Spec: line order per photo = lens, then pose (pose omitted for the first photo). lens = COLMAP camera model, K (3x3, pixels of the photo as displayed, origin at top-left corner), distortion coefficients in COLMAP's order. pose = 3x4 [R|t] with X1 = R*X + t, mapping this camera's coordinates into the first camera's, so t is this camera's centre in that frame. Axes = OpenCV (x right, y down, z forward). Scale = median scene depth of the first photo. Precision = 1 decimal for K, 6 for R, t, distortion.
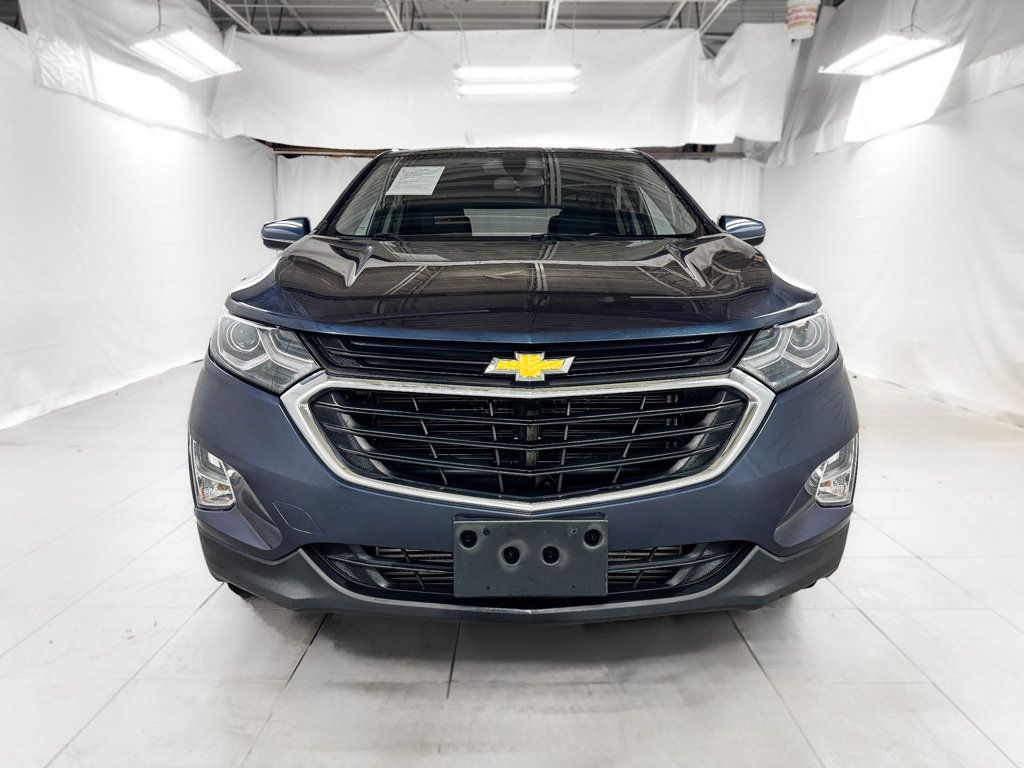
lens RADIAL K [[766.7, 0, 533.3], [0, 766.7, 384.1], [0, 0, 1]] dist [0.048910, 0.001973]
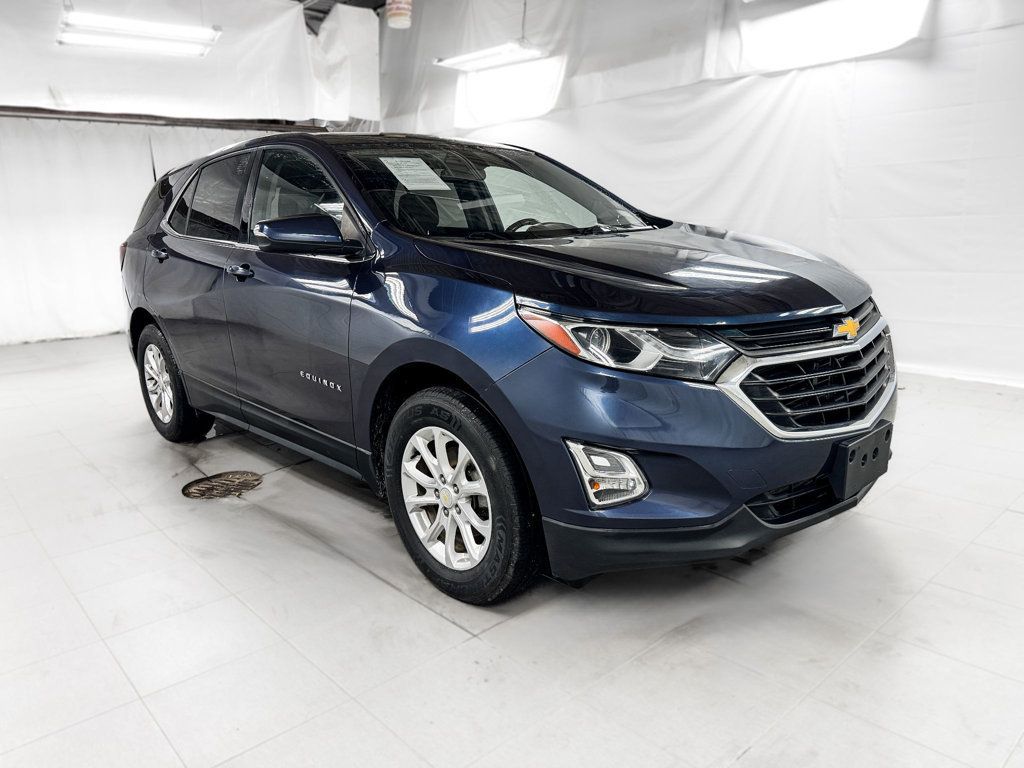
lens RADIAL K [[729.4, 0, 510.5], [0, 729.4, 400.6], [0, 0, 1]] dist [0.044061, -0.002359]
pose [[0.781185, -0.180244, 0.597714, -0.273072], [0.135851, 0.983551, 0.119044, -0.028542], [-0.609339, -0.011795, 0.792822, 0.070278]]
